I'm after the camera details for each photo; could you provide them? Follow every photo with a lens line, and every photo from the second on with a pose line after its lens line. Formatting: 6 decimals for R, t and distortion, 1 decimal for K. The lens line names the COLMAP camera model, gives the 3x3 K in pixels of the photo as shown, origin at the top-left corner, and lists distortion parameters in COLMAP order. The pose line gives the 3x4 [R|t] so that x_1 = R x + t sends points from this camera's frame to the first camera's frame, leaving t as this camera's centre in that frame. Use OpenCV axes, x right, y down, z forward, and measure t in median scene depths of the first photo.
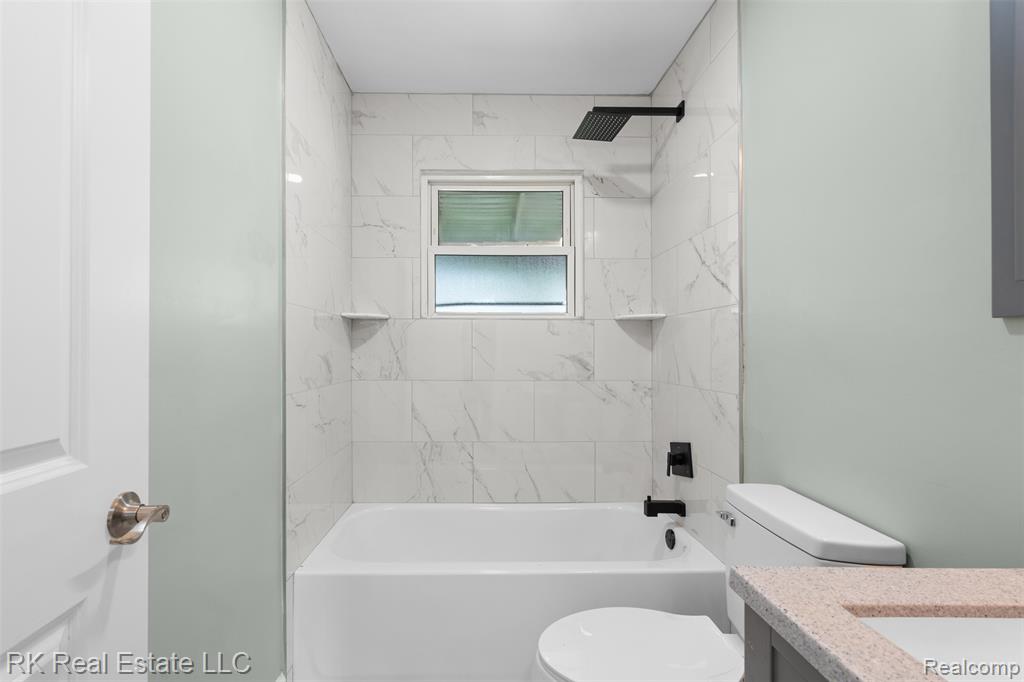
lens RADIAL K [[471.2, 0, 513.2], [0, 471.2, 352.7], [0, 0, 1]] dist [-0.002852, 0.000777]
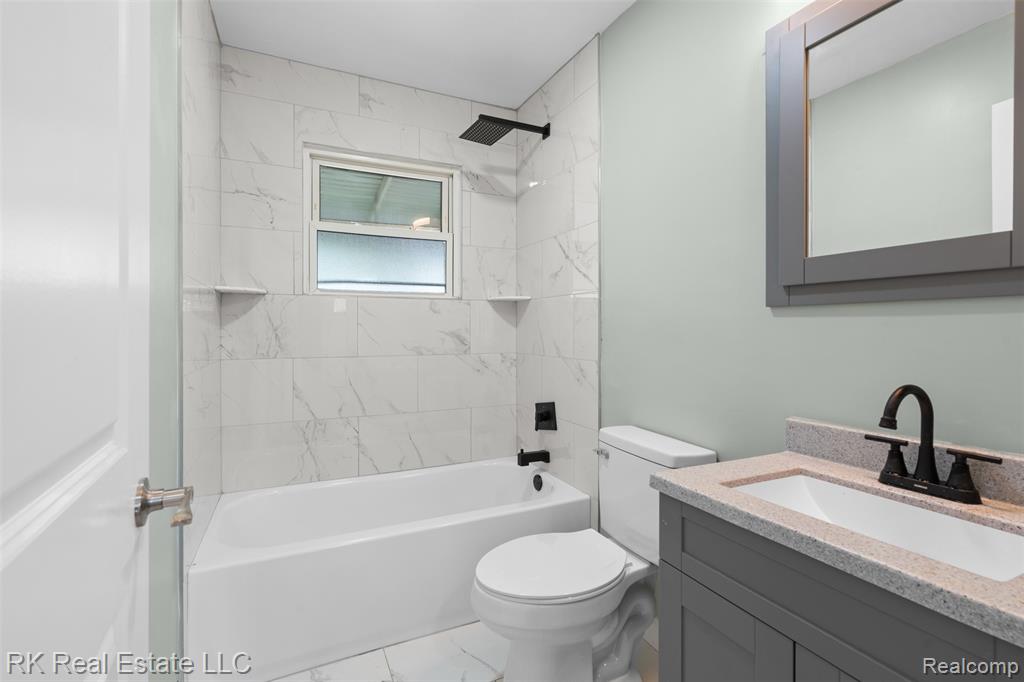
lens RADIAL K [[463.6, 0, 509.6], [0, 463.6, 334.0], [0, 0, 1]] dist [-0.000169, 0.000900]
pose [[0.910601, -0.006178, 0.413241, -0.205526], [0.003025, 0.999961, 0.008284, 0.002583], [-0.413276, -0.006293, 0.910584, -0.051352]]
